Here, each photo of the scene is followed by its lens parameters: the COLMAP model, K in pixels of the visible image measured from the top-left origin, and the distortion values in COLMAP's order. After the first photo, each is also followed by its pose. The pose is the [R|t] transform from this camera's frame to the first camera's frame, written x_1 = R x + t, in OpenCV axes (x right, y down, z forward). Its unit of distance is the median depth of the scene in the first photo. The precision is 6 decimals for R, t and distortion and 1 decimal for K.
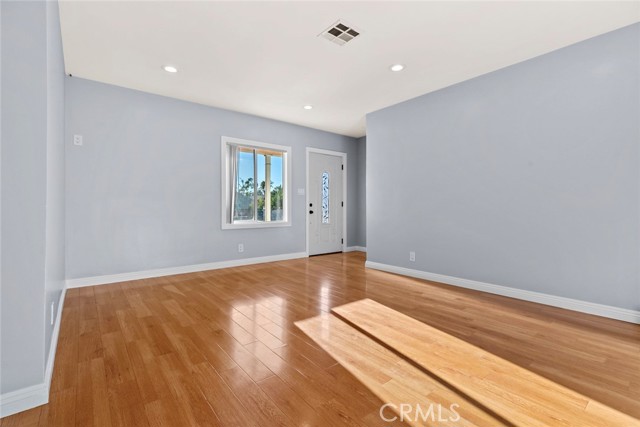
lens RADIAL K [[290.4, 0, 315.5], [0, 290.4, 208.7], [0, 0, 1]] dist [0.005323, 0.000407]
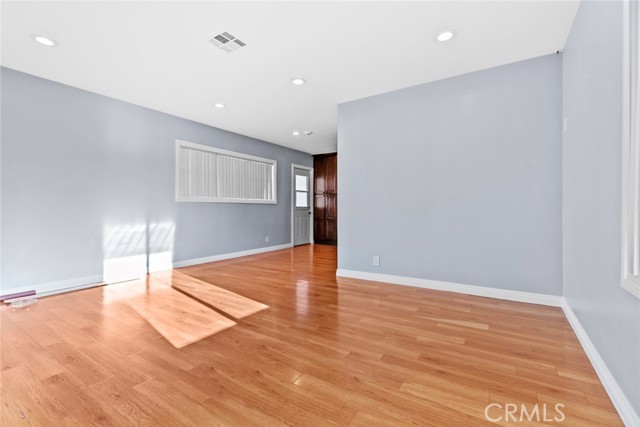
lens RADIAL K [[290.4, 0, 315.5], [0, 290.4, 208.7], [0, 0, 1]] dist [0.005323, 0.000407]
pose [[-0.950103, -0.000311, -0.311935, 0.108137], [-0.000068, 1.000000, -0.000791, -0.008518], [0.311935, -0.000730, -0.950103, 2.068639]]
